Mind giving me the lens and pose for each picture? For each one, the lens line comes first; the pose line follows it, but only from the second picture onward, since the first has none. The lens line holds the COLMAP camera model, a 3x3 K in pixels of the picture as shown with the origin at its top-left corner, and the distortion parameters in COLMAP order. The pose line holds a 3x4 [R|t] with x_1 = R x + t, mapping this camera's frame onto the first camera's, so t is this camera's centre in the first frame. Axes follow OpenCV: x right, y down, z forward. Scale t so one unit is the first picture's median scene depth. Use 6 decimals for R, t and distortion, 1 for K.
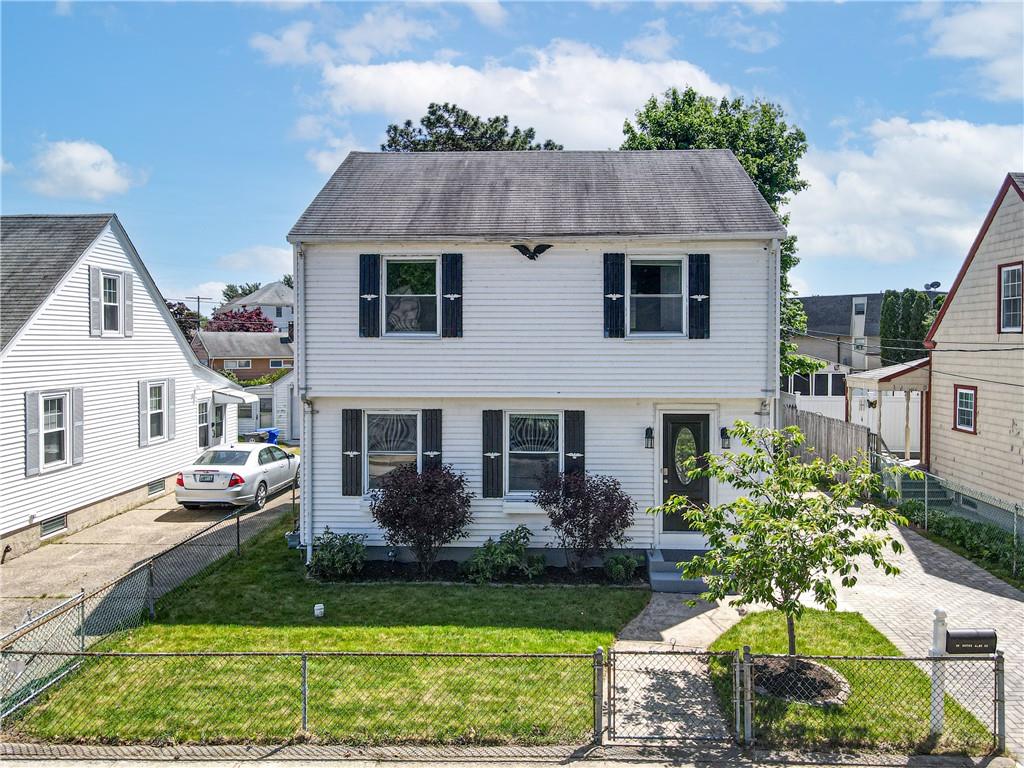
lens RADIAL K [[784.3, 0, 531.7], [0, 784.3, 350.4], [0, 0, 1]] dist [0.007700, 0.005843]
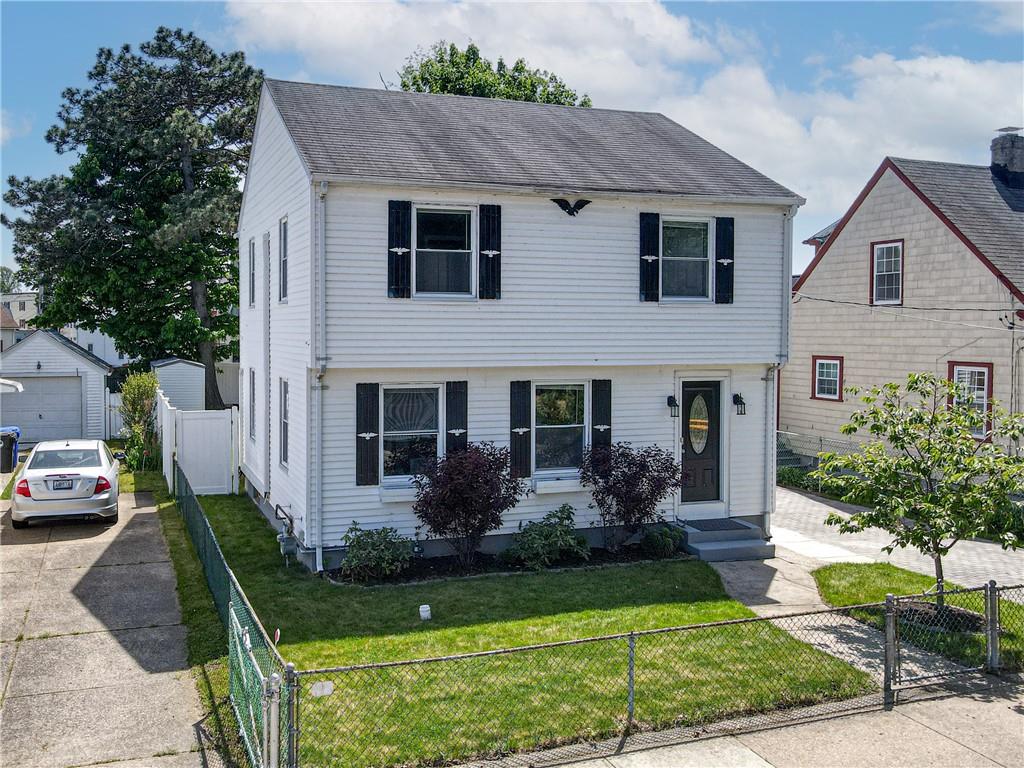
lens RADIAL K [[898.4, 0, 421.8], [0, 898.4, 345.3], [0, 0, 1]] dist [0.004604, 0.014764]
pose [[0.940218, -0.004587, 0.340543, -0.520436], [0.002421, 0.999974, 0.006783, 0.028557], [-0.340565, -0.005553, 0.940205, 0.068855]]
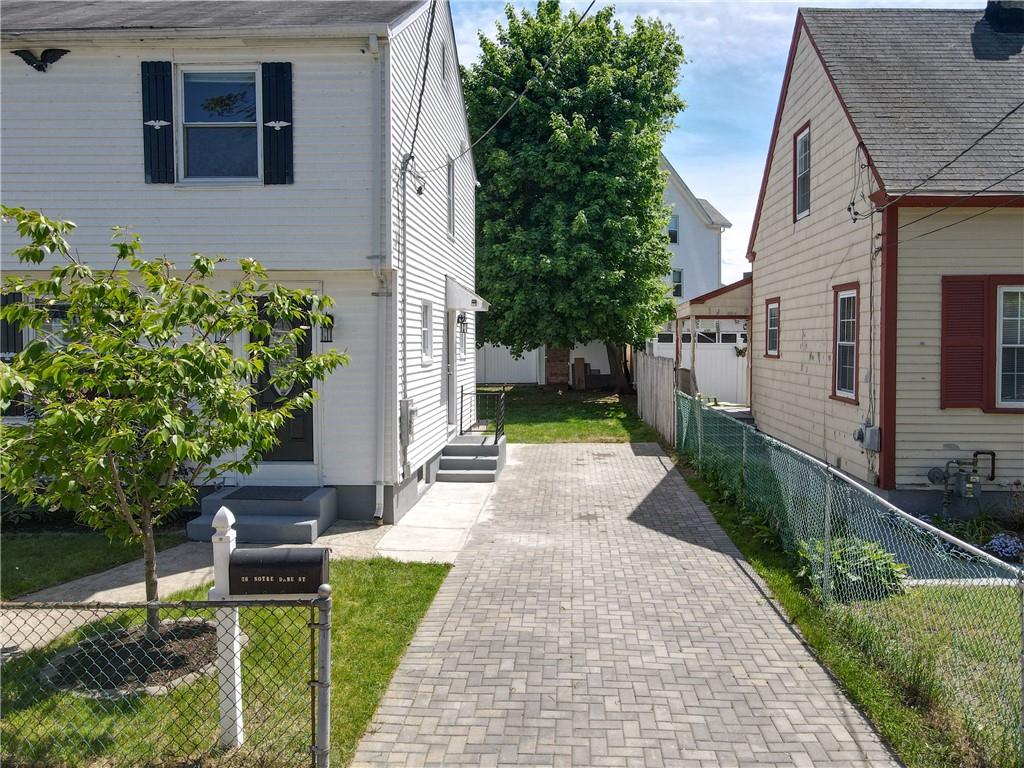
lens RADIAL K [[797.3, 0, 552.3], [0, 797.3, 358.8], [0, 0, 1]] dist [0.008596, 0.007430]
pose [[0.999908, -0.002163, 0.013406, 0.442774], [0.002011, 0.999934, 0.011330, 0.132121], [-0.013430, -0.011302, 0.999846, 0.276427]]
